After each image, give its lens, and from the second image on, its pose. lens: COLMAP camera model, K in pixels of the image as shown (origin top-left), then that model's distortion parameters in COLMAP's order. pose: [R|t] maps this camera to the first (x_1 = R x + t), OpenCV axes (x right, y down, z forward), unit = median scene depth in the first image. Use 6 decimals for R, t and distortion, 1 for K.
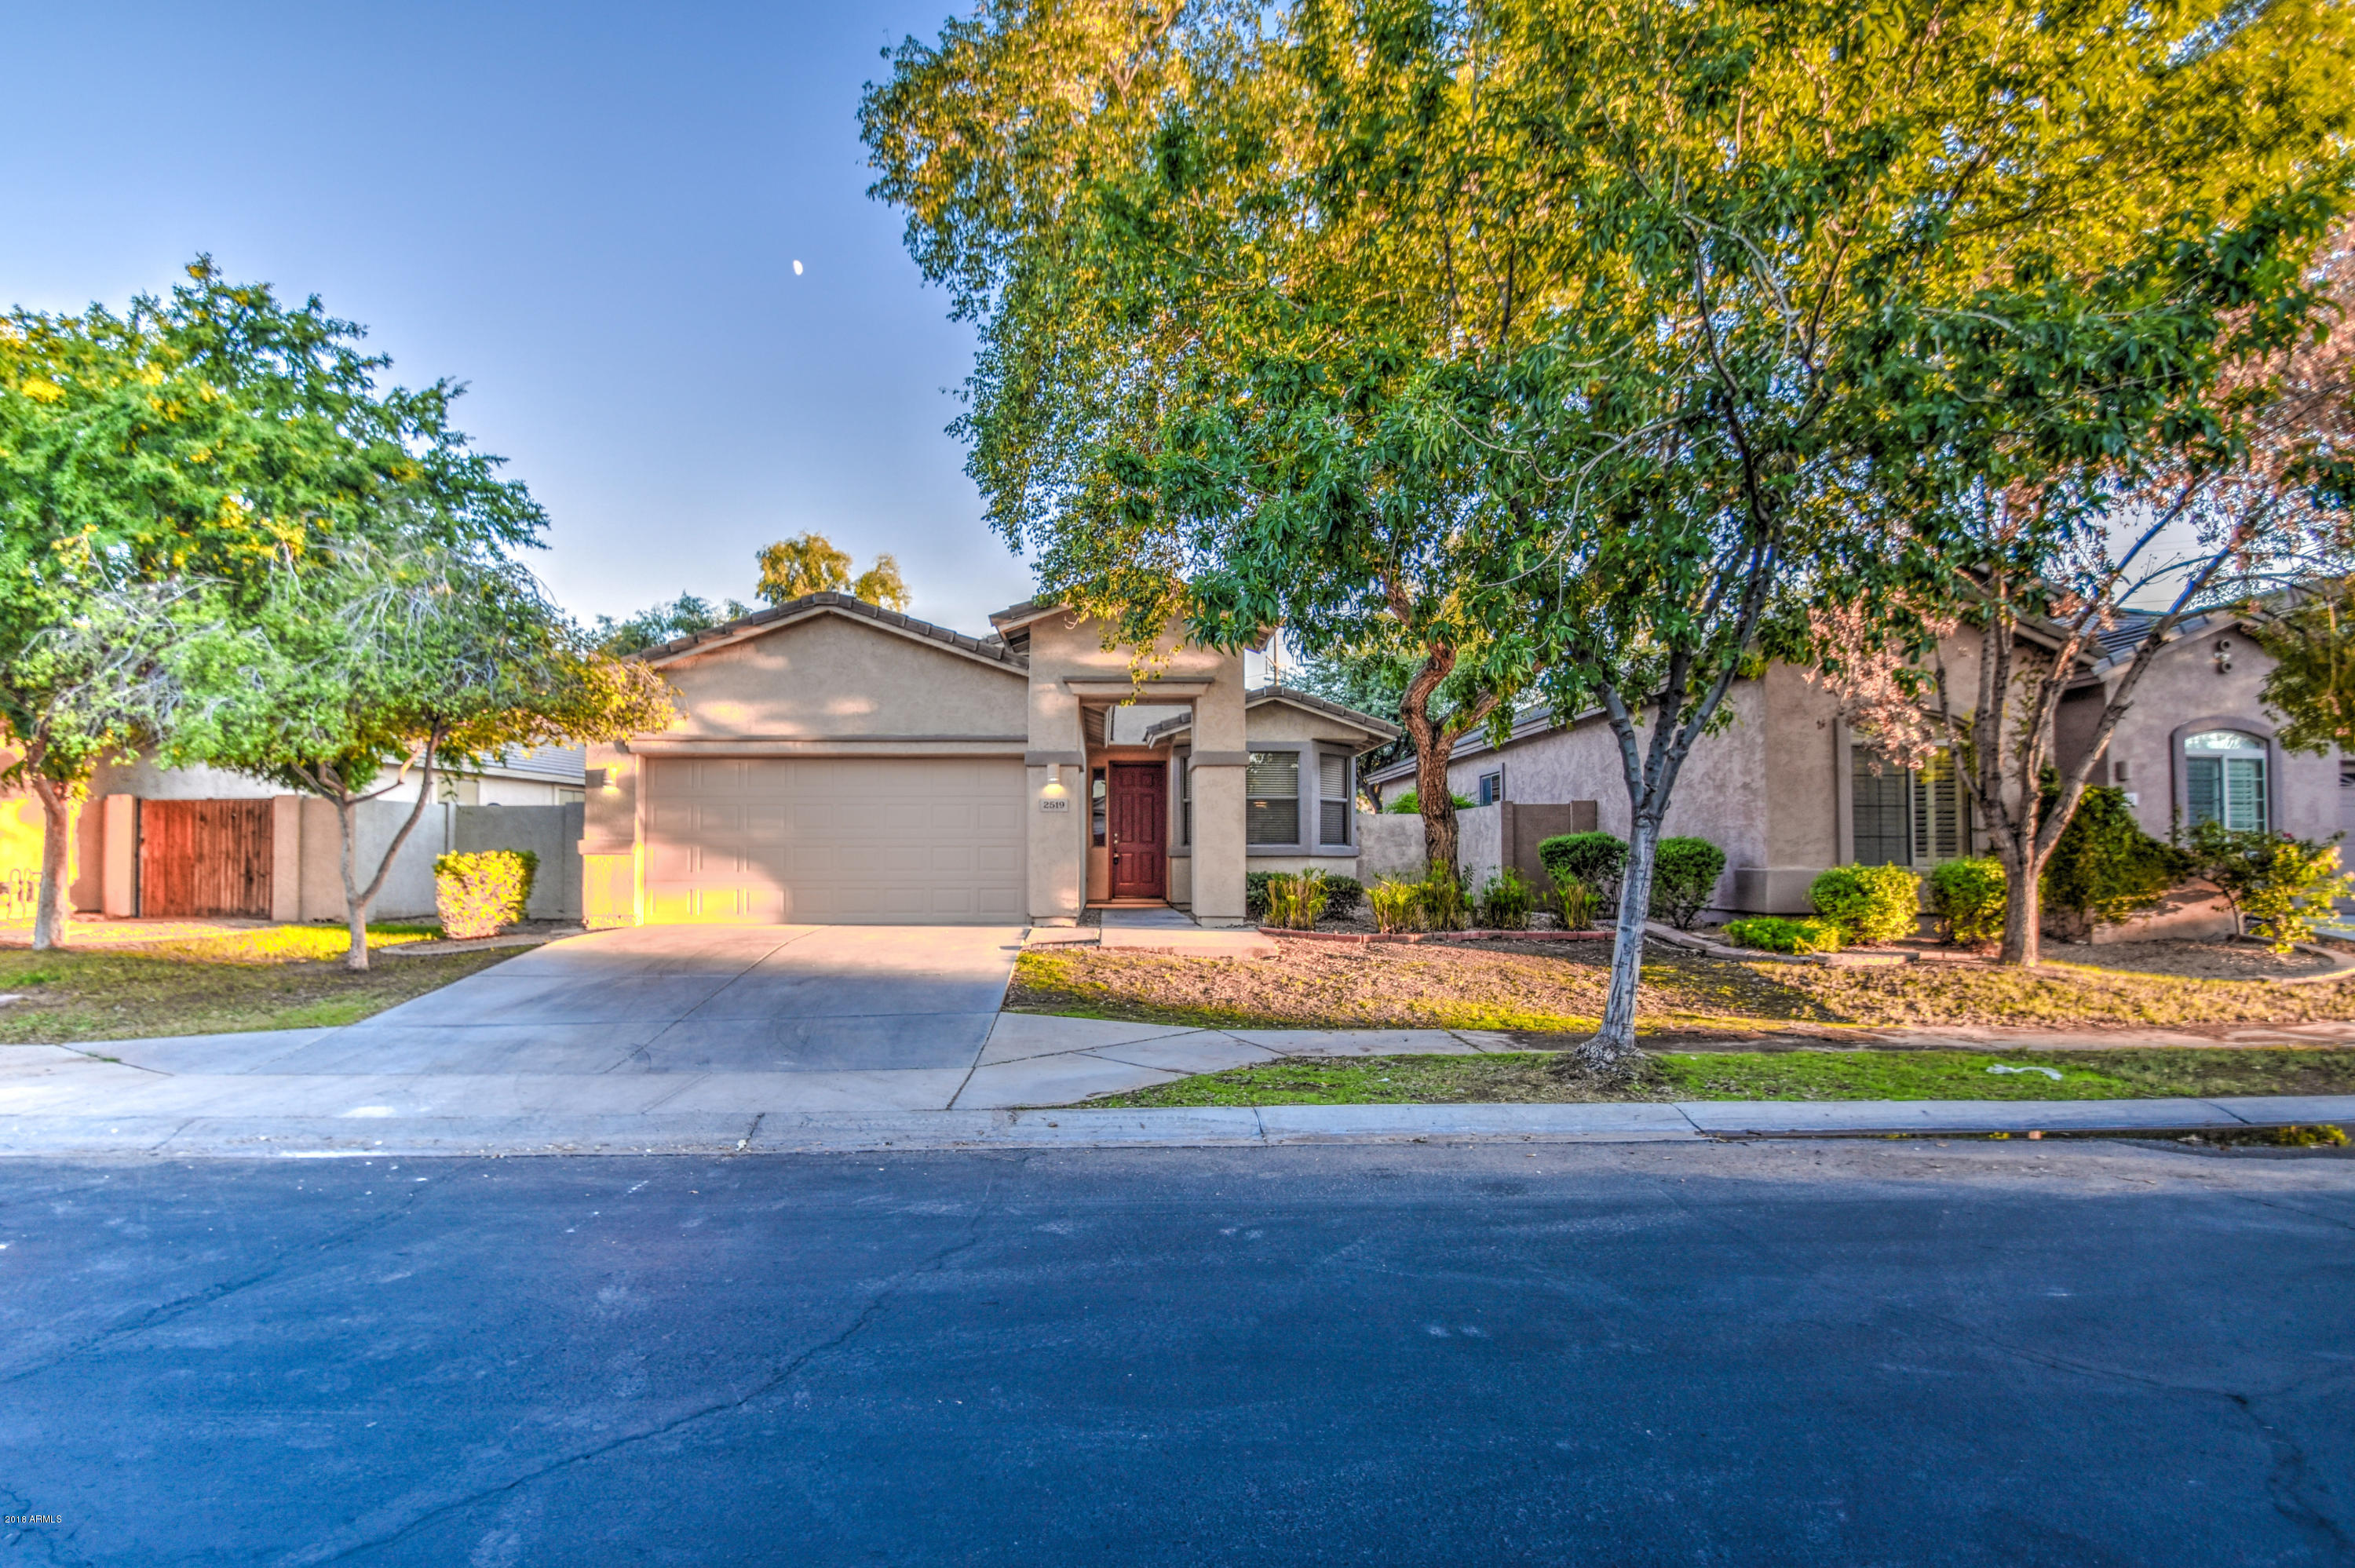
lens RADIAL K [[1103.2, 0, 1171.1], [0, 1103.2, 808.9], [0, 0, 1]] dist [-0.004209, -0.000366]
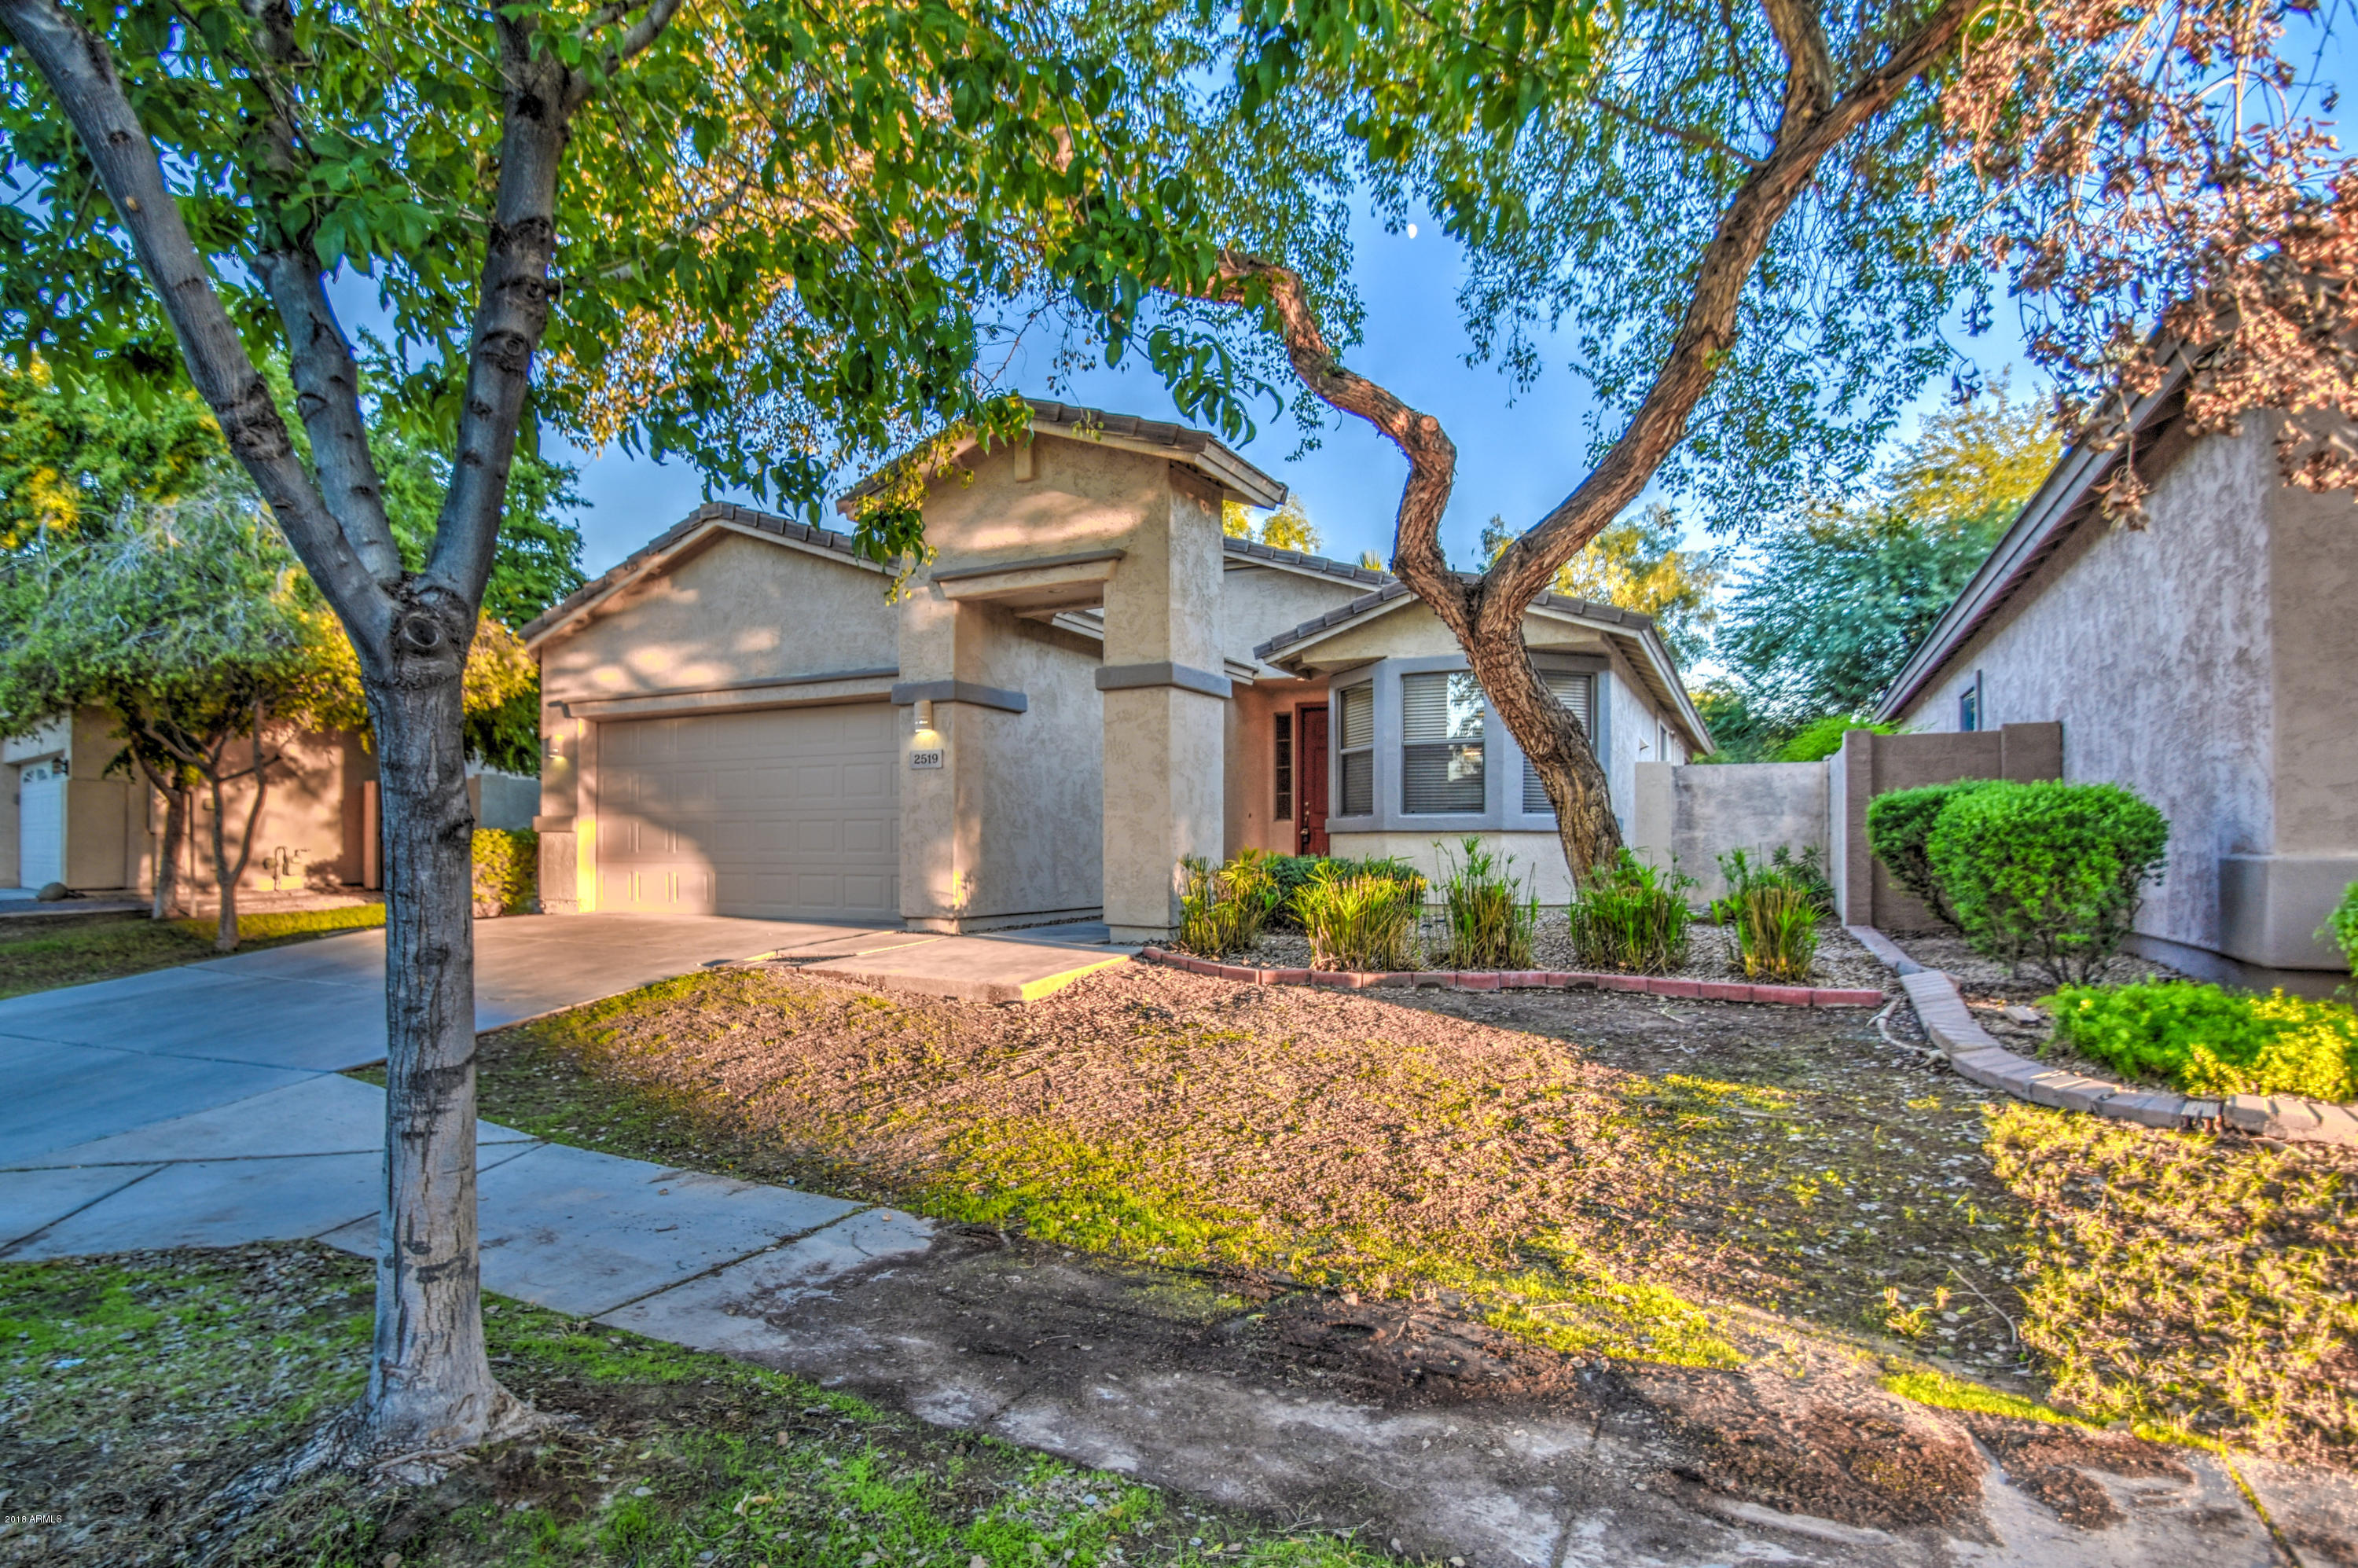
lens RADIAL K [[1184.9, 0, 1179.0], [0, 1184.9, 784.0], [0, 0, 1]] dist [-0.004944, -0.001047]
pose [[0.866899, -0.022628, -0.497970, 0.407343], [0.022531, 0.999727, -0.006203, 0.021090], [0.497974, -0.005842, 0.867172, 0.425440]]
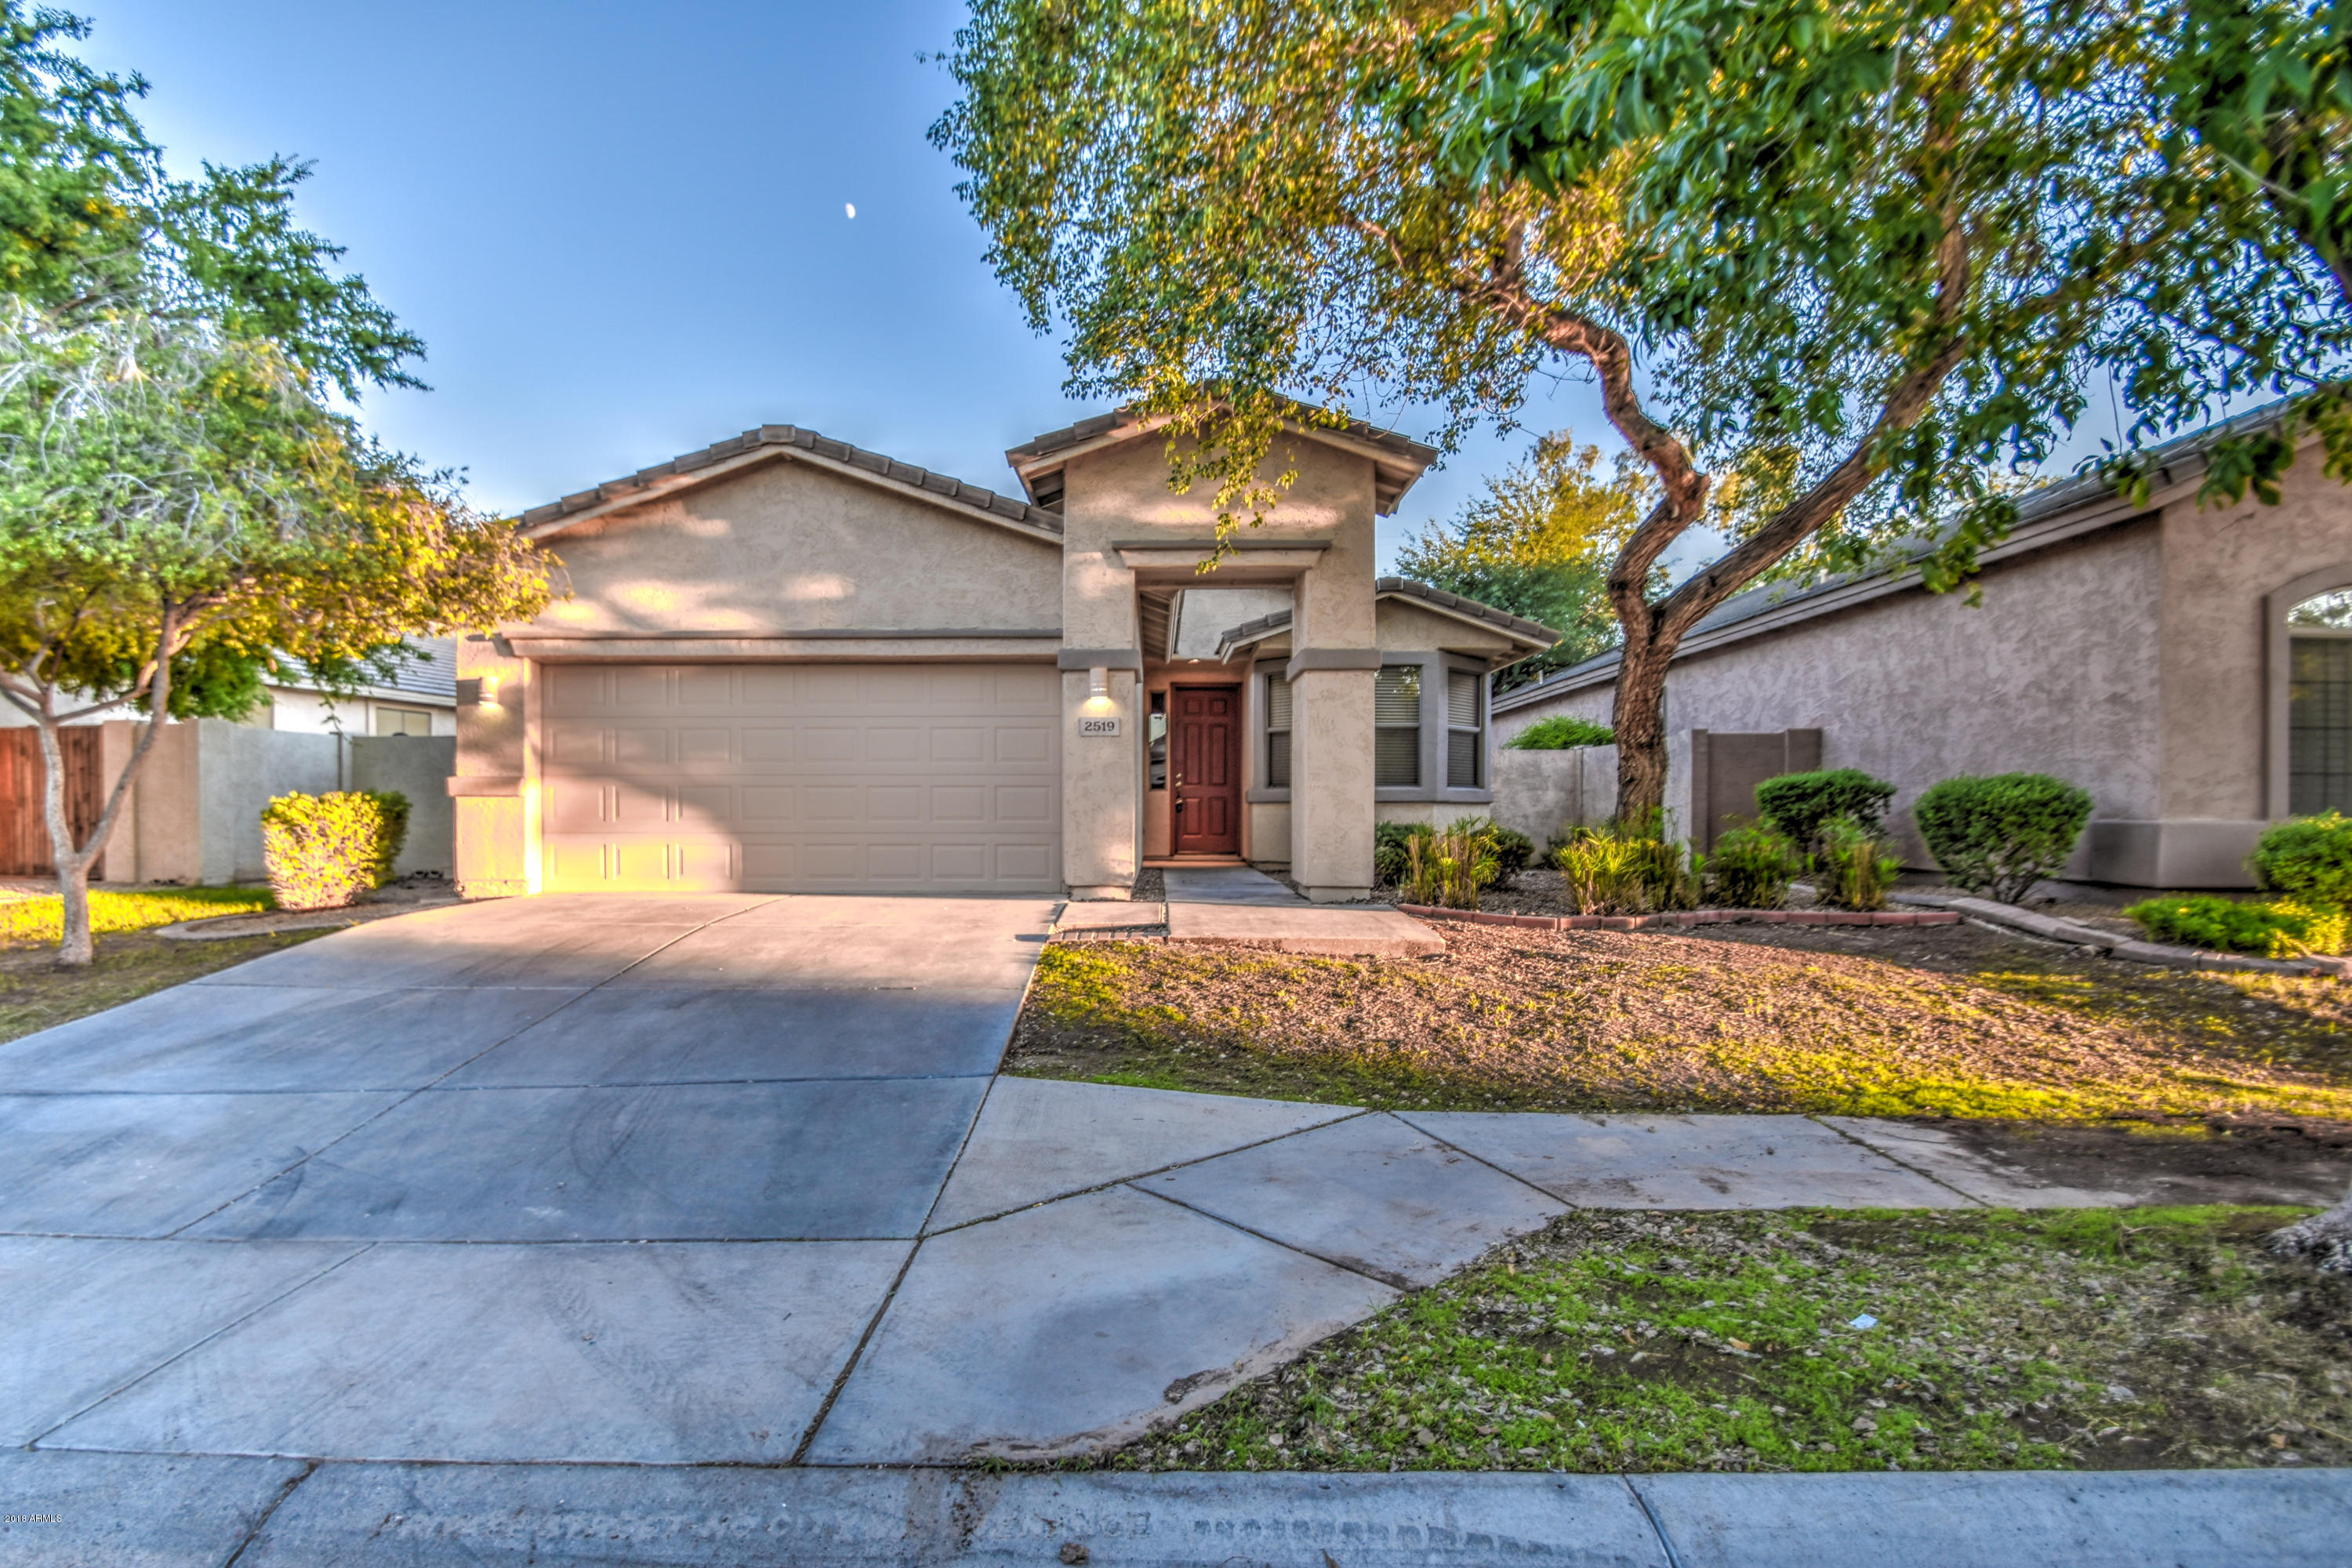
lens RADIAL K [[1120.8, 0, 1176.0], [0, 1120.8, 784.0], [0, 0, 1]] dist [0.002183, 0.000717]
pose [[0.999052, 0.001489, -0.043507, -0.026355], [-0.000414, 0.999695, 0.024699, 0.015115], [0.043530, -0.024657, 0.998748, 0.288372]]
